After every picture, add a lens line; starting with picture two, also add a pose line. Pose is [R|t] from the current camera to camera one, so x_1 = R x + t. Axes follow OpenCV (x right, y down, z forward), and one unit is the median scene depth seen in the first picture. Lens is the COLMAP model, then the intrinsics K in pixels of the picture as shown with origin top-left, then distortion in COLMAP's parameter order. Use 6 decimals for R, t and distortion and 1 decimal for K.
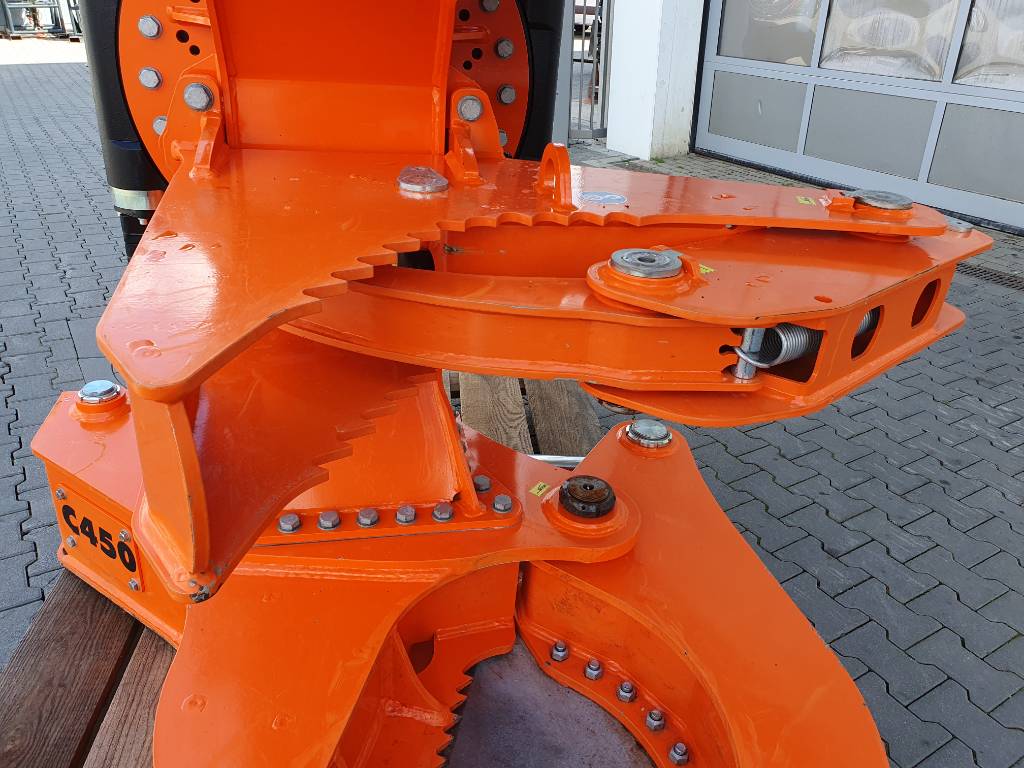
lens RADIAL K [[792.9, 0, 515.9], [0, 792.9, 376.7], [0, 0, 1]] dist [0.013015, 0.009691]
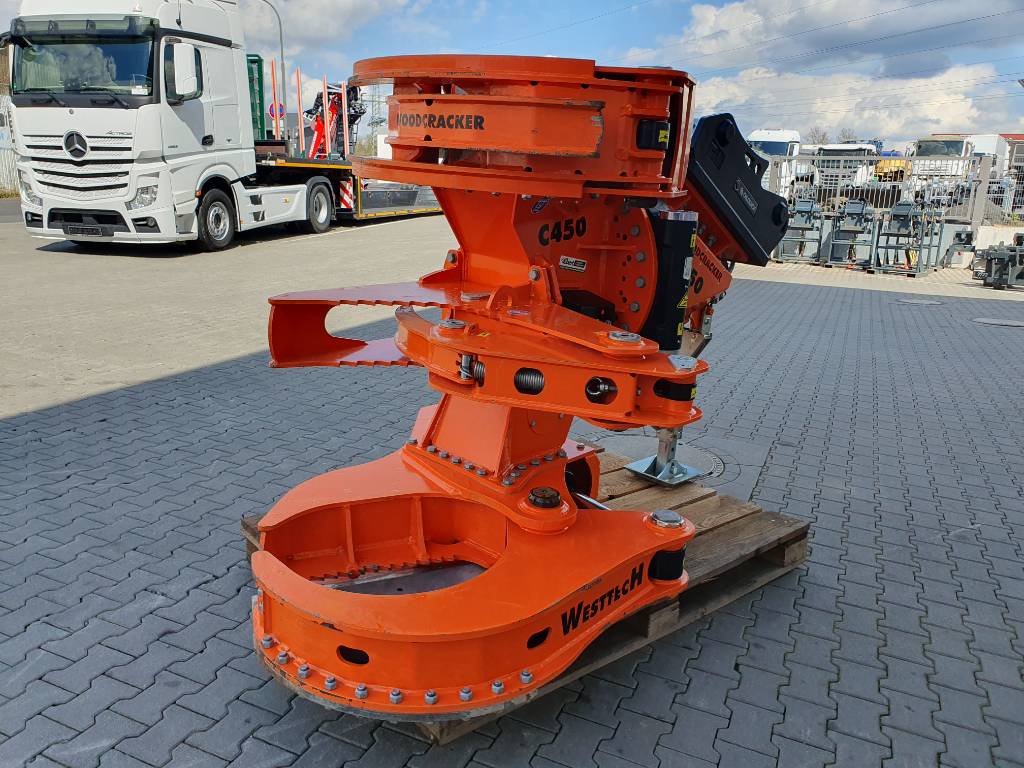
lens RADIAL K [[804.1, 0, 512.0], [0, 804.1, 384.0], [0, 0, 1]] dist [-0.005907, 0.035263]
pose [[0.563770, 0.197157, -0.802055, 1.349646], [-0.401312, 0.914143, -0.057375, 0.055685], [0.721881, 0.354221, 0.594488, -0.148771]]
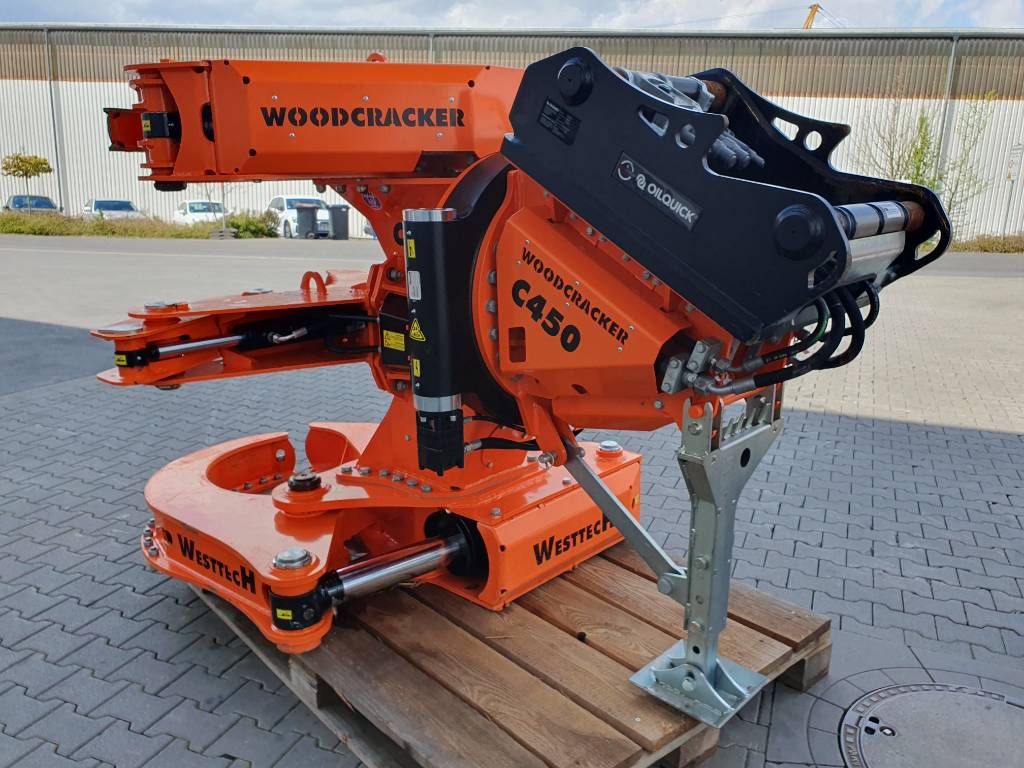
lens RADIAL K [[804.1, 0, 512.0], [0, 804.1, 384.0], [0, 0, 1]] dist [-0.005907, 0.035263]
pose [[-0.810176, 0.090843, -0.579105, 0.712725], [-0.308739, 0.773659, 0.553293, -1.112439], [0.498292, 0.627057, -0.598753, 2.114742]]
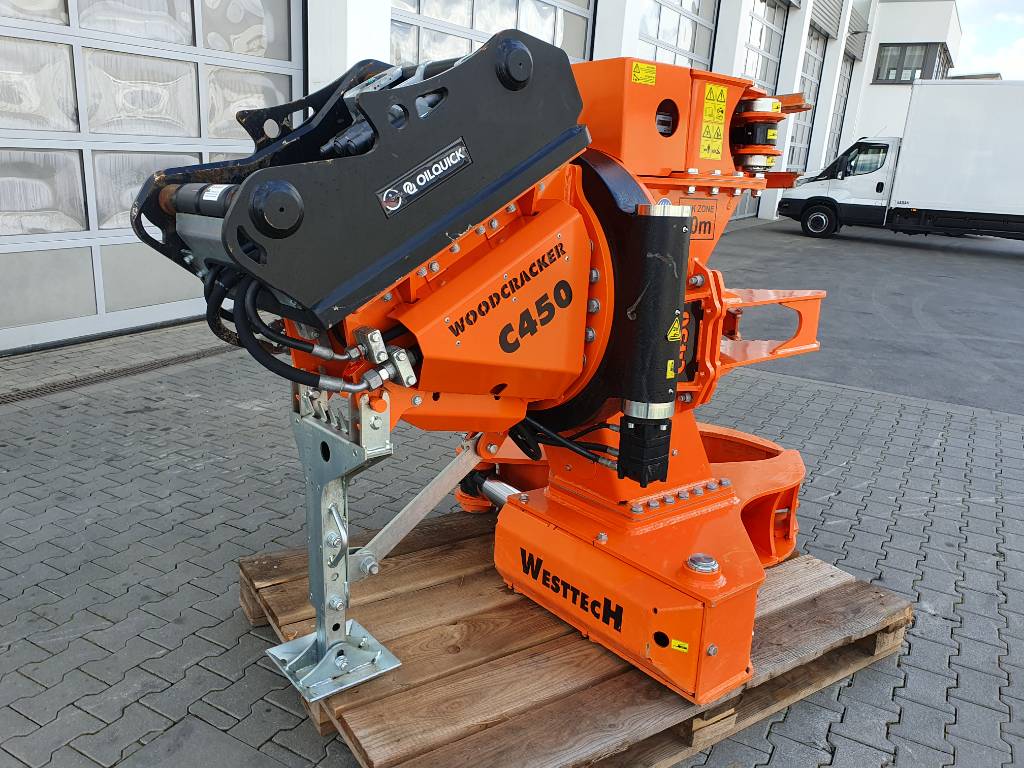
lens RADIAL K [[795.7, 0, 506.8], [0, 795.7, 382.4], [0, 0, 1]] dist [0.008398, 0.009395]
pose [[-0.459868, -0.292371, 0.838475, -1.512853], [0.343748, 0.812010, 0.471674, -0.998157], [-0.818754, 0.505132, -0.272916, 1.646757]]
